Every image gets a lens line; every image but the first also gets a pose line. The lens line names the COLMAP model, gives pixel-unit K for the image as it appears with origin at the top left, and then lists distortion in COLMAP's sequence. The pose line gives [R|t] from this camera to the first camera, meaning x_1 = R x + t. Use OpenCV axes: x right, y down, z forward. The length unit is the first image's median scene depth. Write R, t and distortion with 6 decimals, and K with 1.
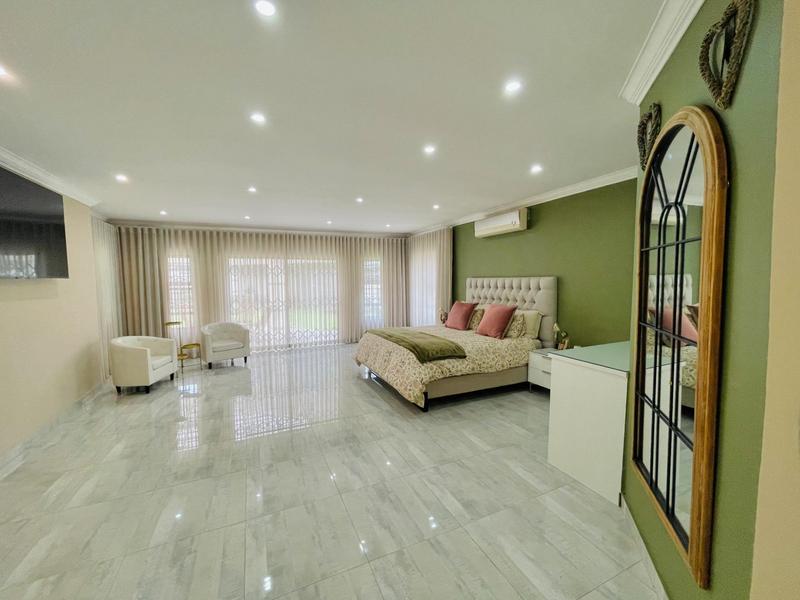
lens RADIAL K [[324.3, 0, 397.2], [0, 324.3, 300.2], [0, 0, 1]] dist [-0.000087, 0.000012]
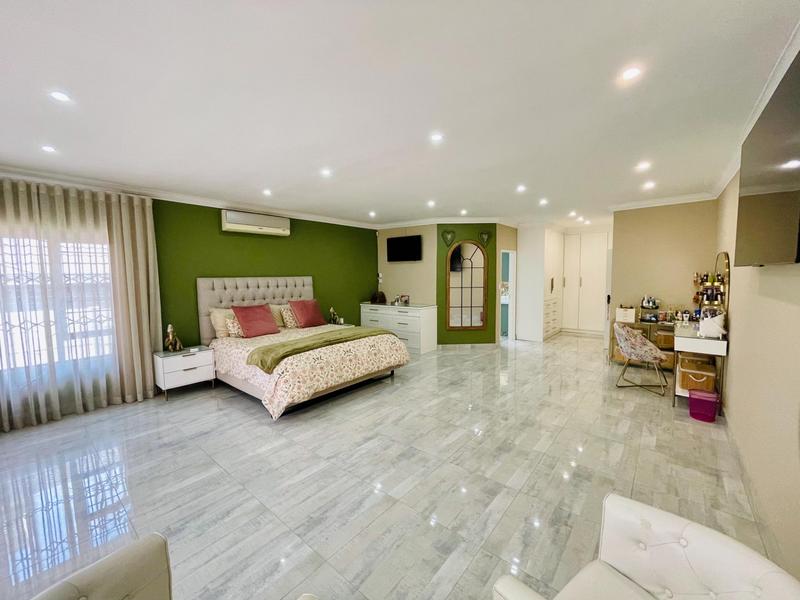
lens RADIAL K [[324.3, 0, 397.2], [0, 324.3, 300.2], [0, 0, 1]] dist [-0.000087, 0.000012]
pose [[-0.412767, -0.039785, 0.909967, -0.864140], [0.077087, 0.993935, 0.078424, -0.048781], [-0.907569, 0.102518, -0.407197, 1.132547]]
